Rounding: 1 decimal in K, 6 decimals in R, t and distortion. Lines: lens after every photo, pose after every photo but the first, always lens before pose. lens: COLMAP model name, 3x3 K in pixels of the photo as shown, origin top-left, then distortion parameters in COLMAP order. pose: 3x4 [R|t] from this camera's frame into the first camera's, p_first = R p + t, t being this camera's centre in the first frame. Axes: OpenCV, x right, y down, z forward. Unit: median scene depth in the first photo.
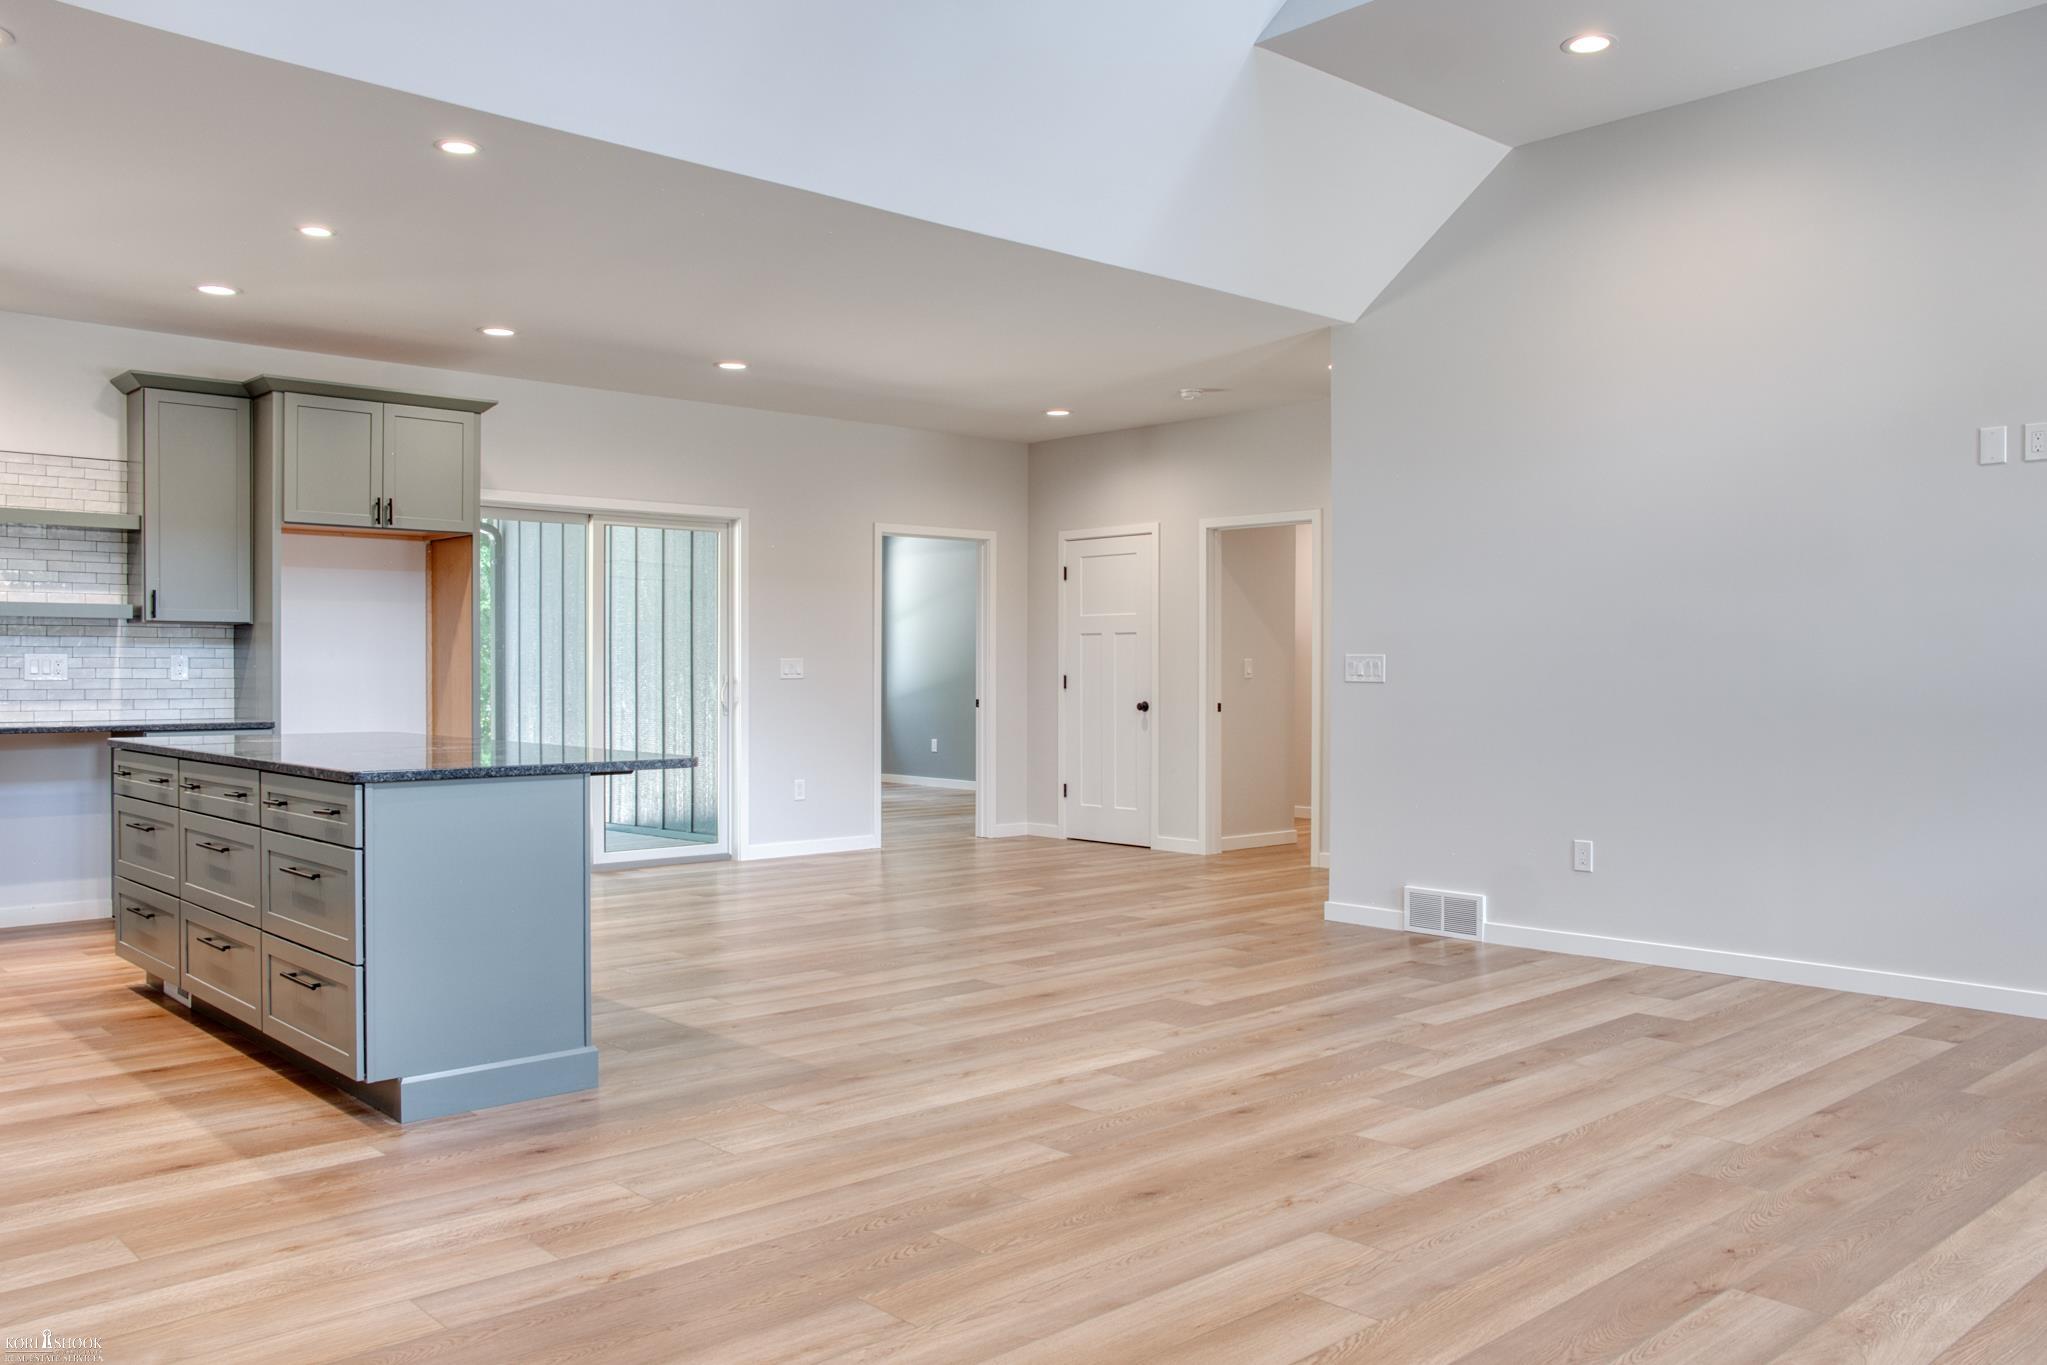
lens RADIAL K [[1613.8, 0, 1028.3], [0, 1613.8, 686.0], [0, 0, 1]] dist [-0.079000, 0.126313]
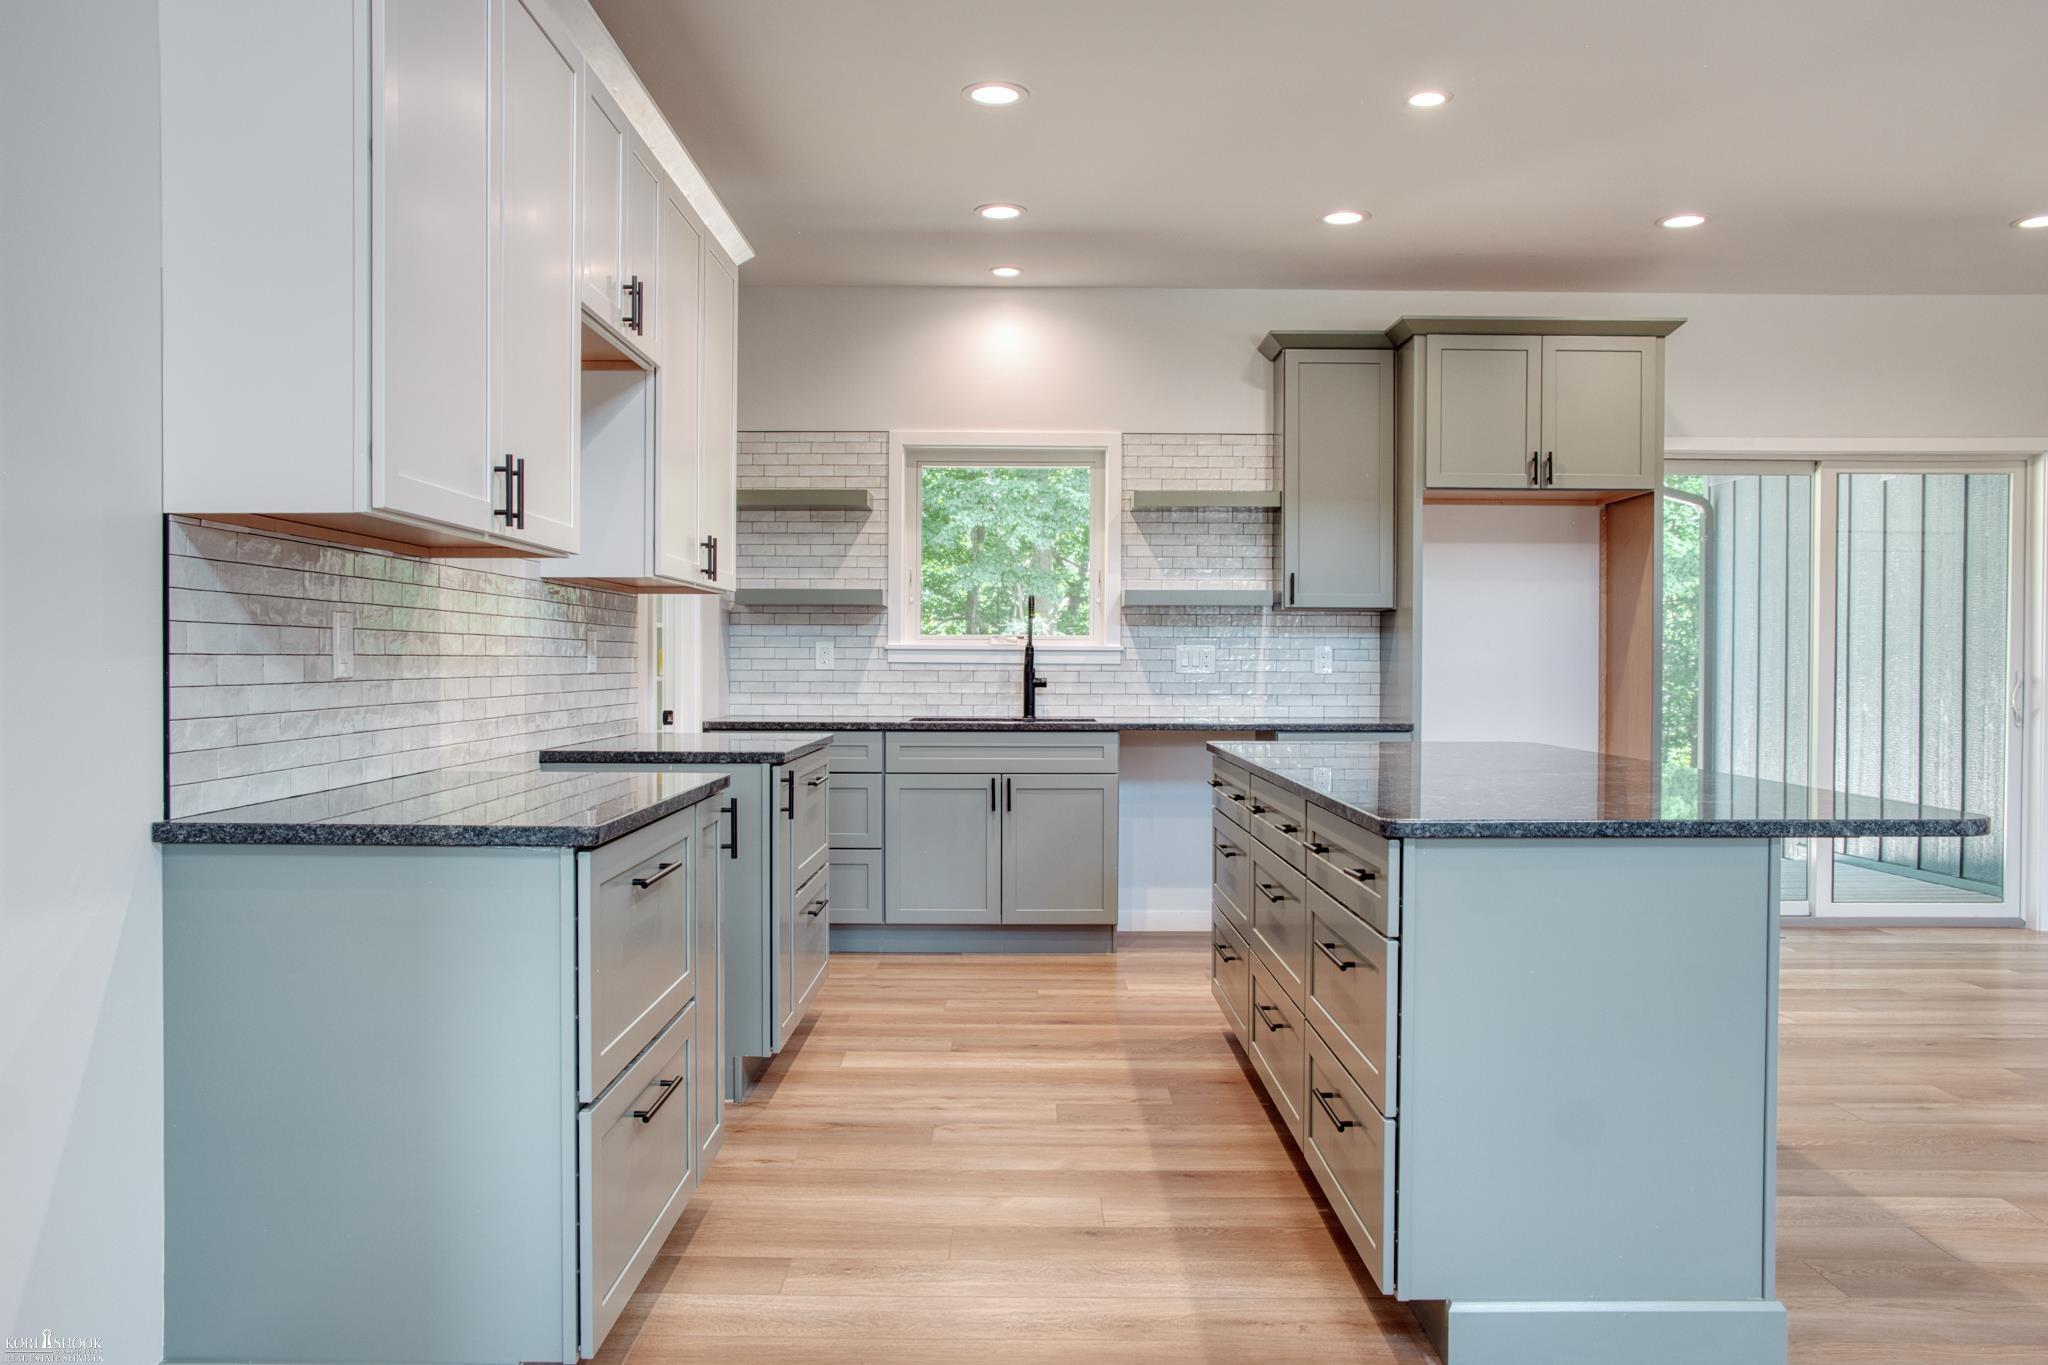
lens RADIAL K [[1614.6, 0, 1028.8], [0, 1614.6, 686.0], [0, 0, 1]] dist [-0.079000, 0.126313]
pose [[0.742638, 0.011289, -0.669598, -0.049994], [-0.008793, 0.999936, 0.007106, -0.001860], [0.669636, 0.000611, 0.742690, 0.221475]]
